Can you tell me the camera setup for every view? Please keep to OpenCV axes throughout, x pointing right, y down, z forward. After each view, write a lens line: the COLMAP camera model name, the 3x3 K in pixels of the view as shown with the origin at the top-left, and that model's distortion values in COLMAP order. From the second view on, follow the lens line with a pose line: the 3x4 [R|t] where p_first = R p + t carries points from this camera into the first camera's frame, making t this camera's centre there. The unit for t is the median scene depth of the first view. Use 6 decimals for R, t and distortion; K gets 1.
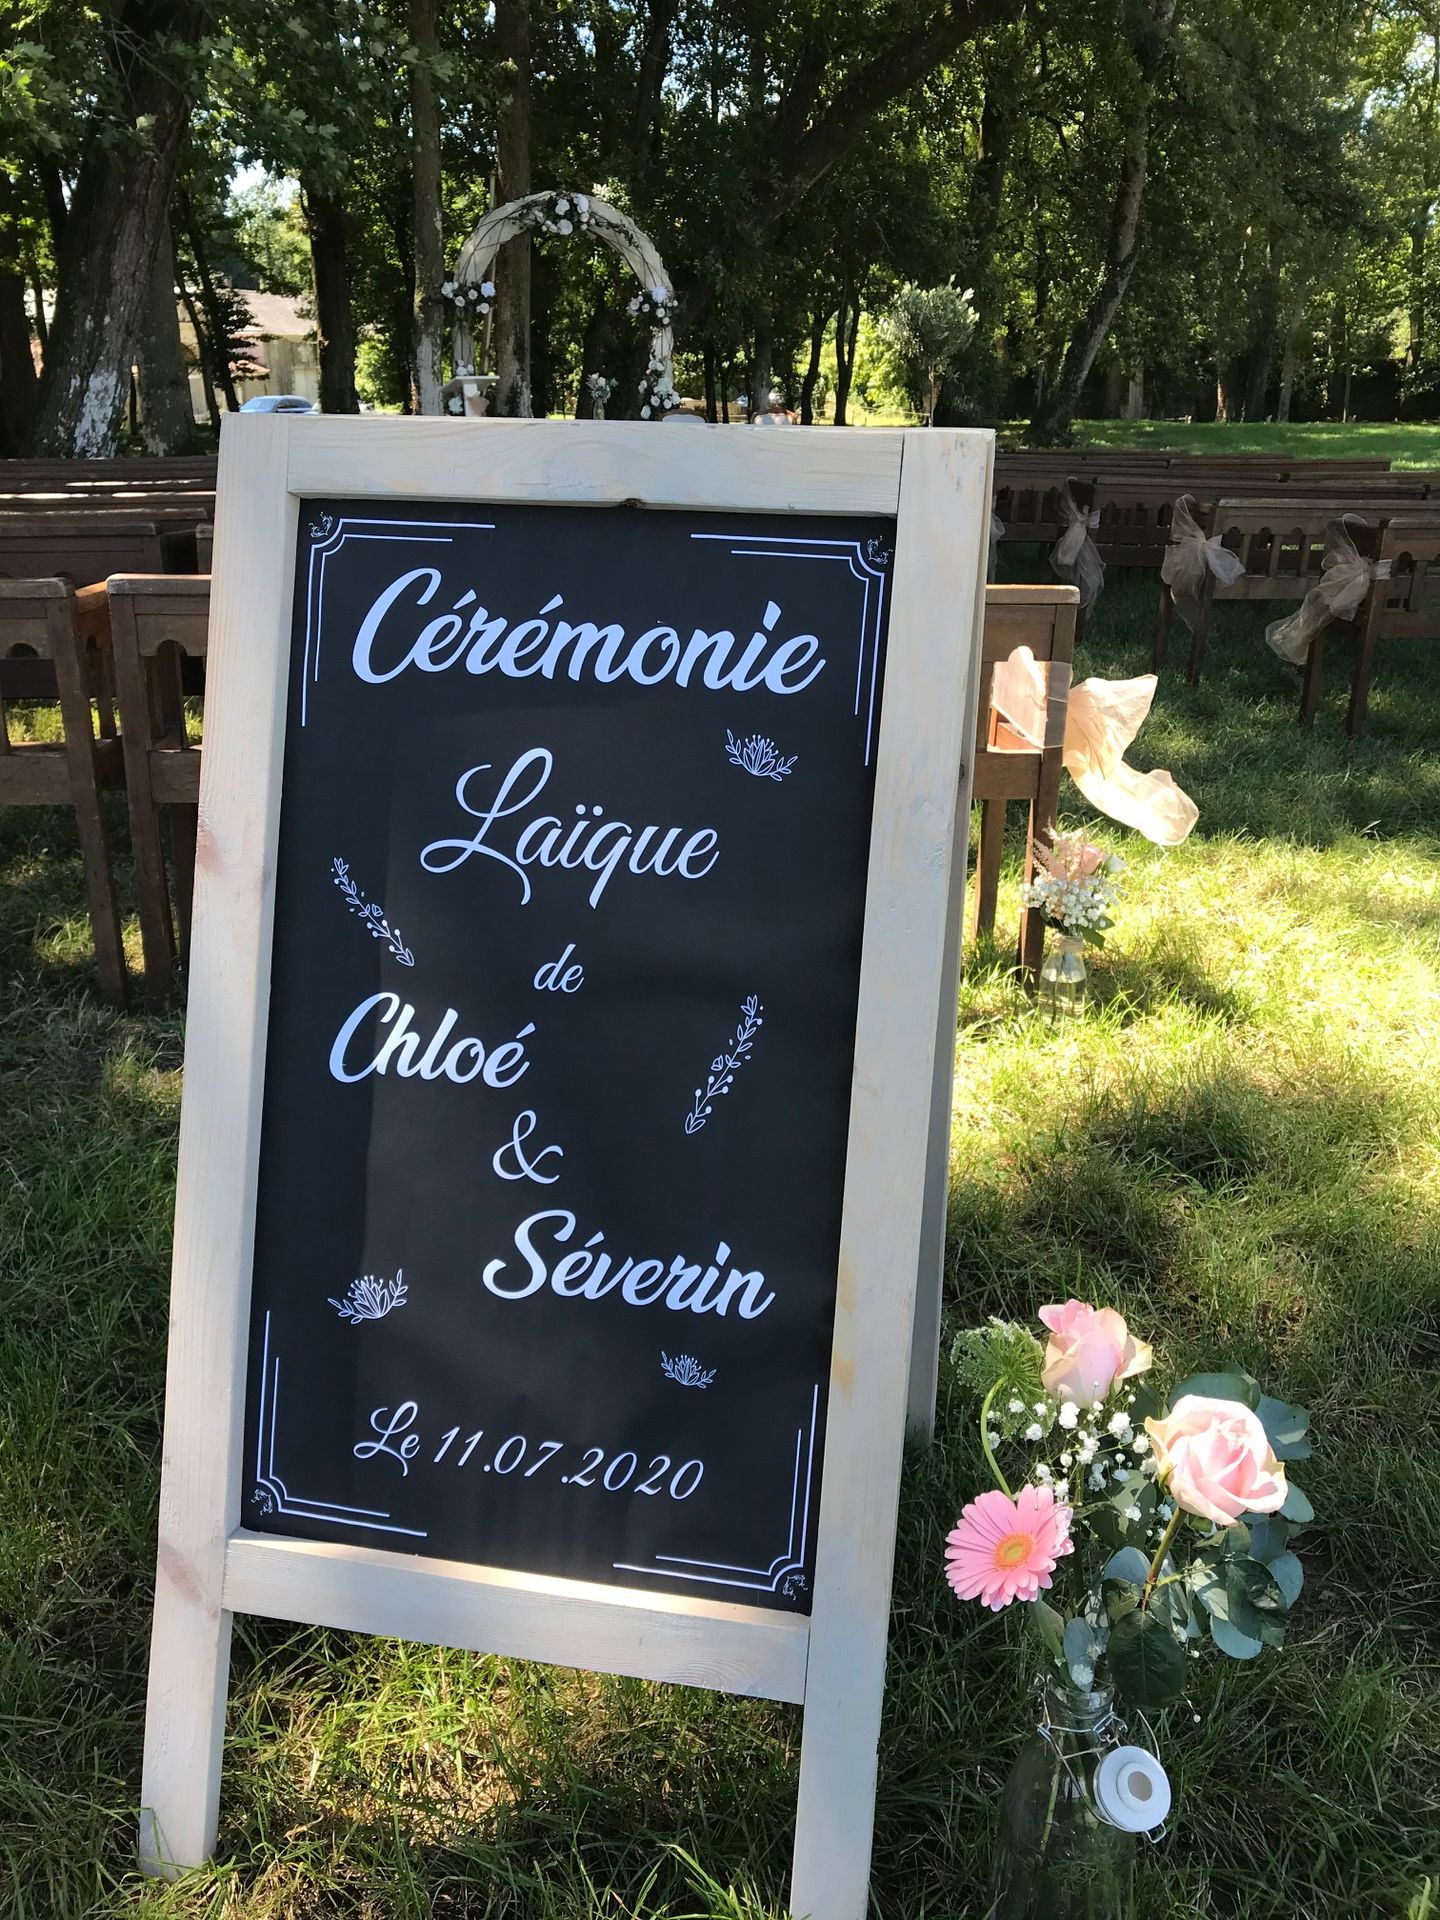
lens RADIAL K [[1587.7, 0, 720.0], [0, 1587.7, 960.0], [0, 0, 1]] dist [-0.020902, -0.004418]
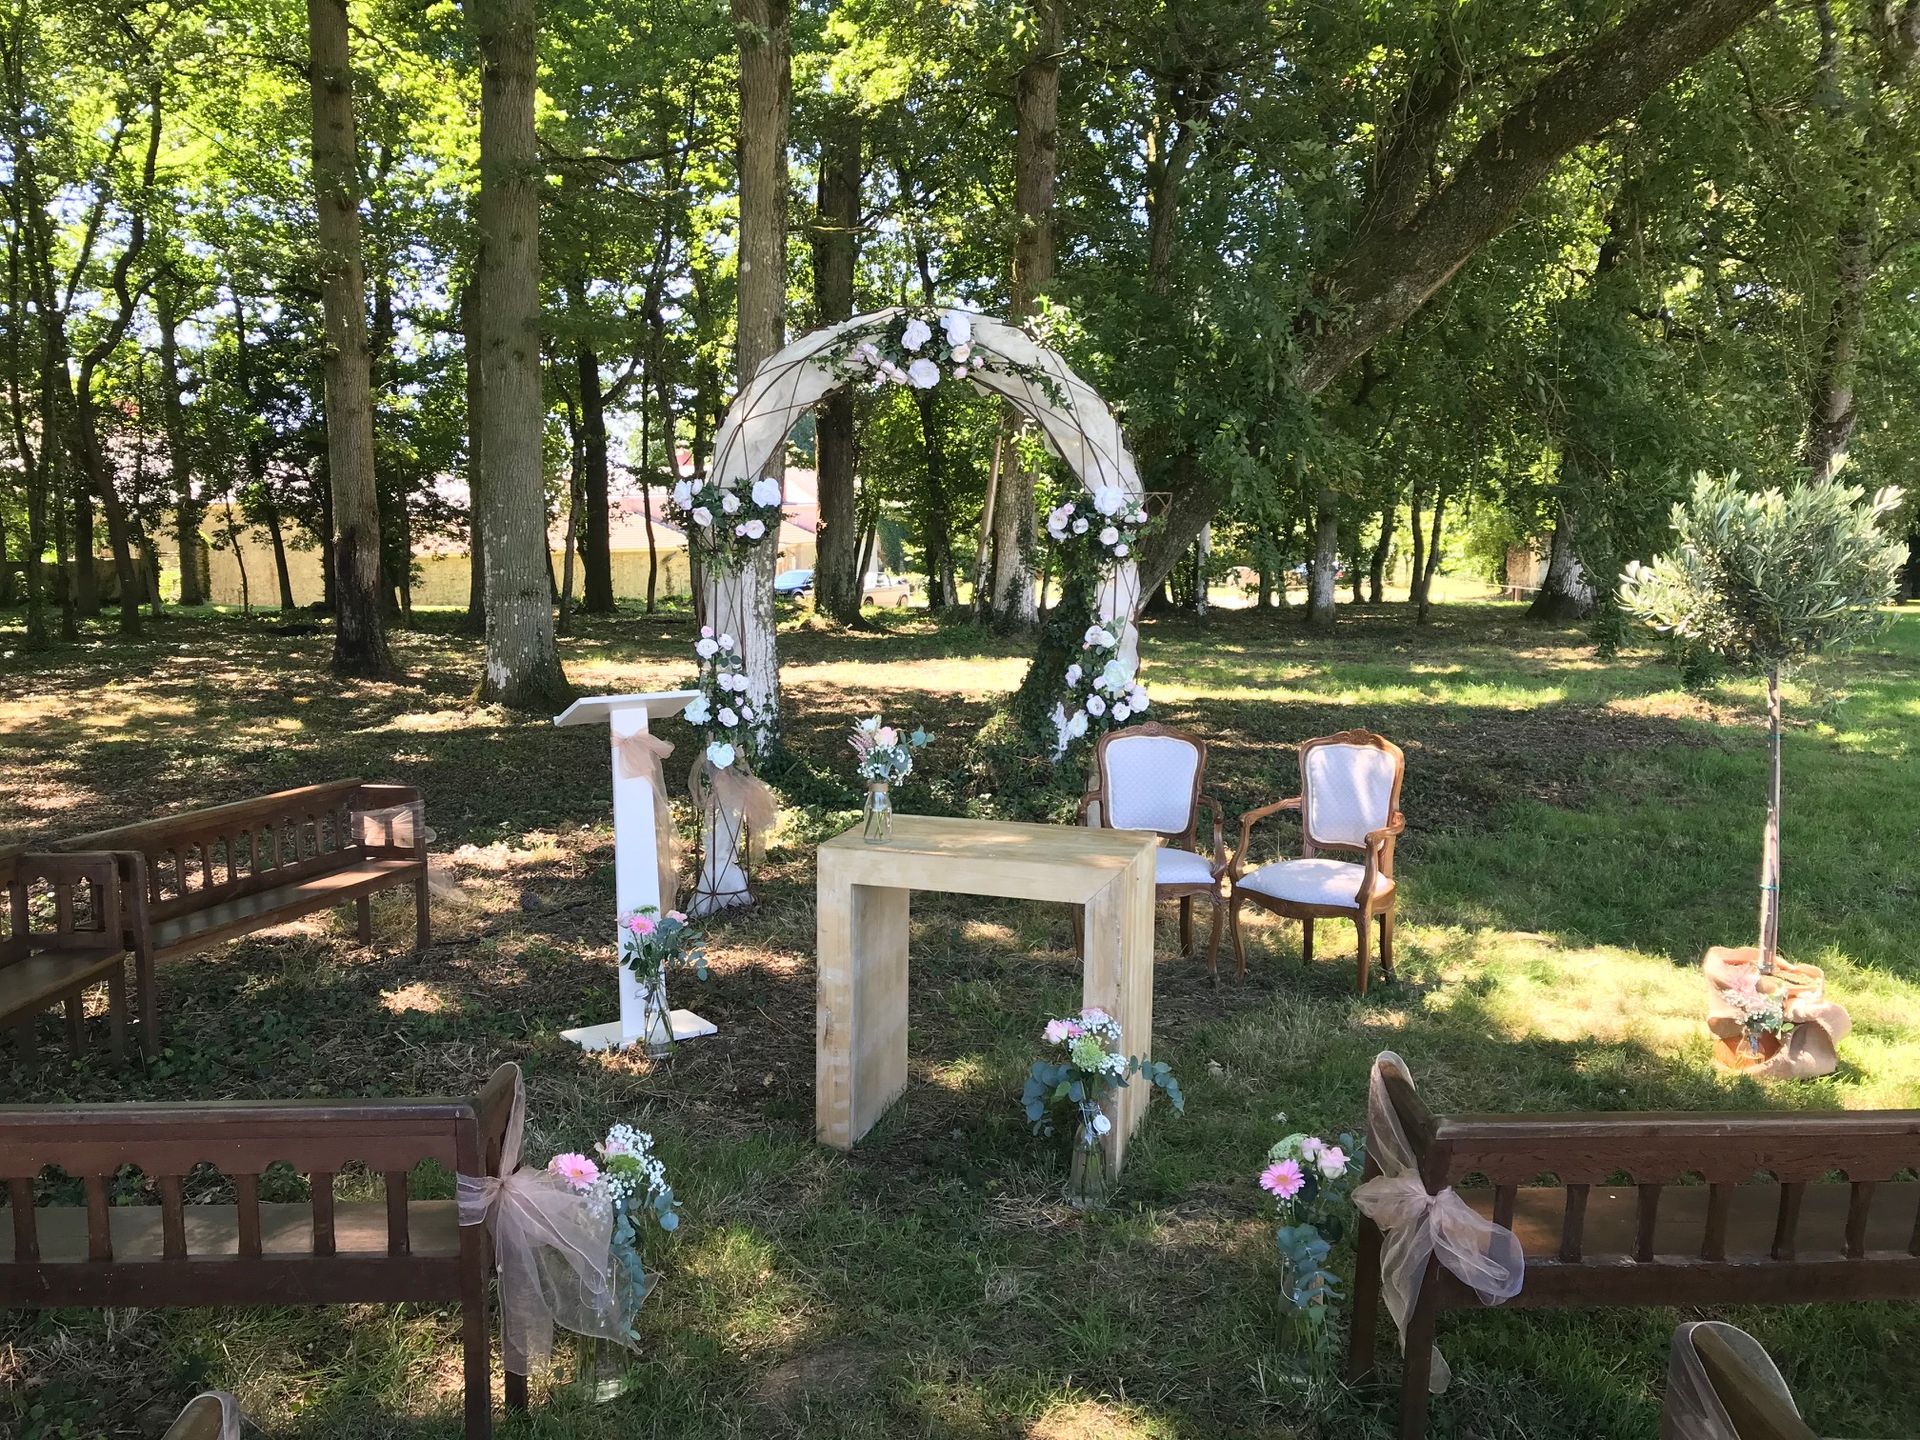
lens RADIAL K [[1405.7, 0, 960.0], [0, 1405.7, 720.0], [0, 0, 1]] dist [0.002102, 0.001477]
pose [[0.974768, 0.027578, -0.221508, 0.014333], [-0.074613, 0.975515, -0.206890, -0.262516], [0.210379, 0.218197, 0.952959, 0.594929]]
